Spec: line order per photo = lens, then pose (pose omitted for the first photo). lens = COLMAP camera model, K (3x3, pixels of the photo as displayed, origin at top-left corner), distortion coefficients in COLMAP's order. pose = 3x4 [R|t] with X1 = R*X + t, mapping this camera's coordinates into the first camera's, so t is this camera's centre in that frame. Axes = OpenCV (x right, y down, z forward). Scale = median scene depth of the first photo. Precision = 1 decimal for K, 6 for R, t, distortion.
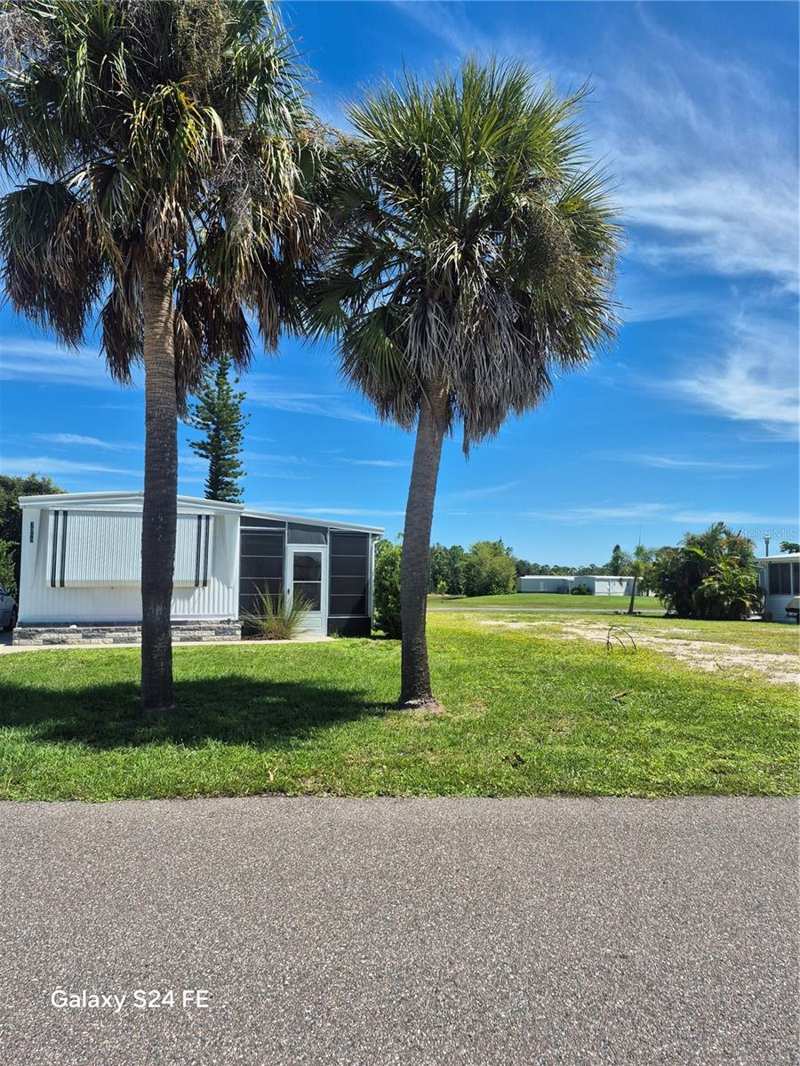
lens RADIAL K [[748.0, 0, 400.0], [0, 748.0, 533.0], [0, 0, 1]] dist [0.122757, -0.162016]
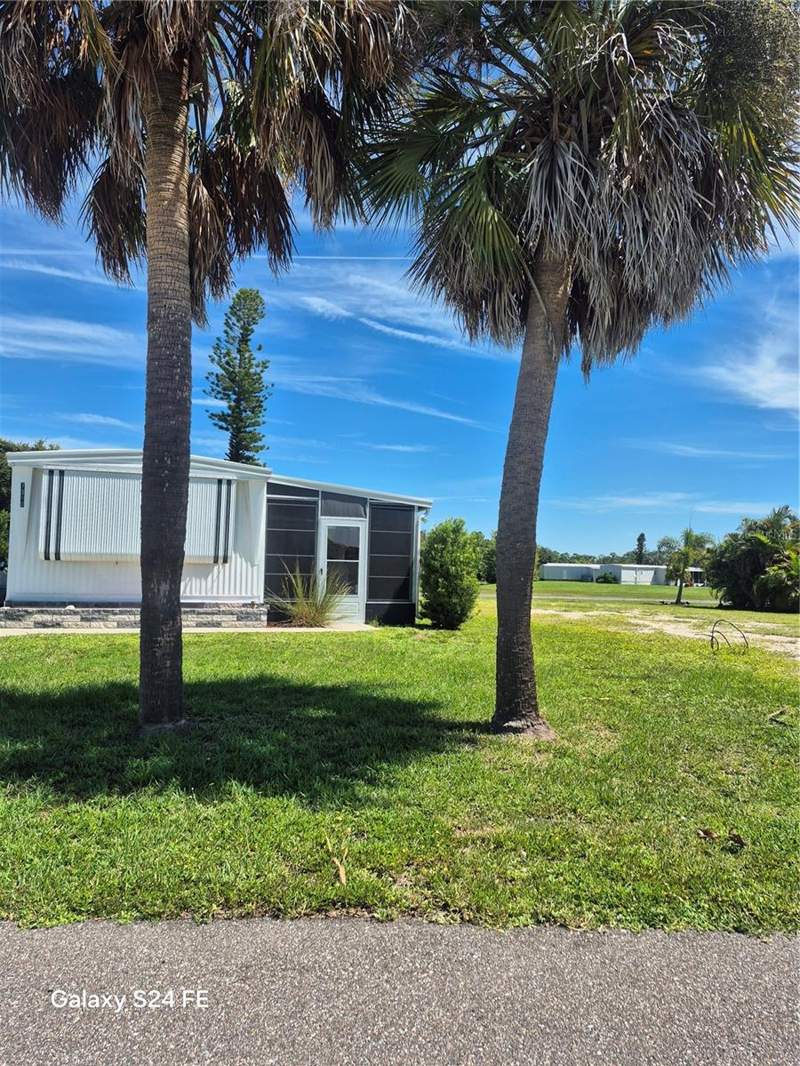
lens RADIAL K [[720.7, 0, 400.2], [0, 720.7, 541.8], [0, 0, 1]] dist [0.085372, -0.093969]
pose [[0.999766, 0.017517, -0.012731, -0.051346], [-0.017153, 0.999457, 0.028125, 0.020264], [0.013217, -0.027900, 0.999523, 0.186211]]
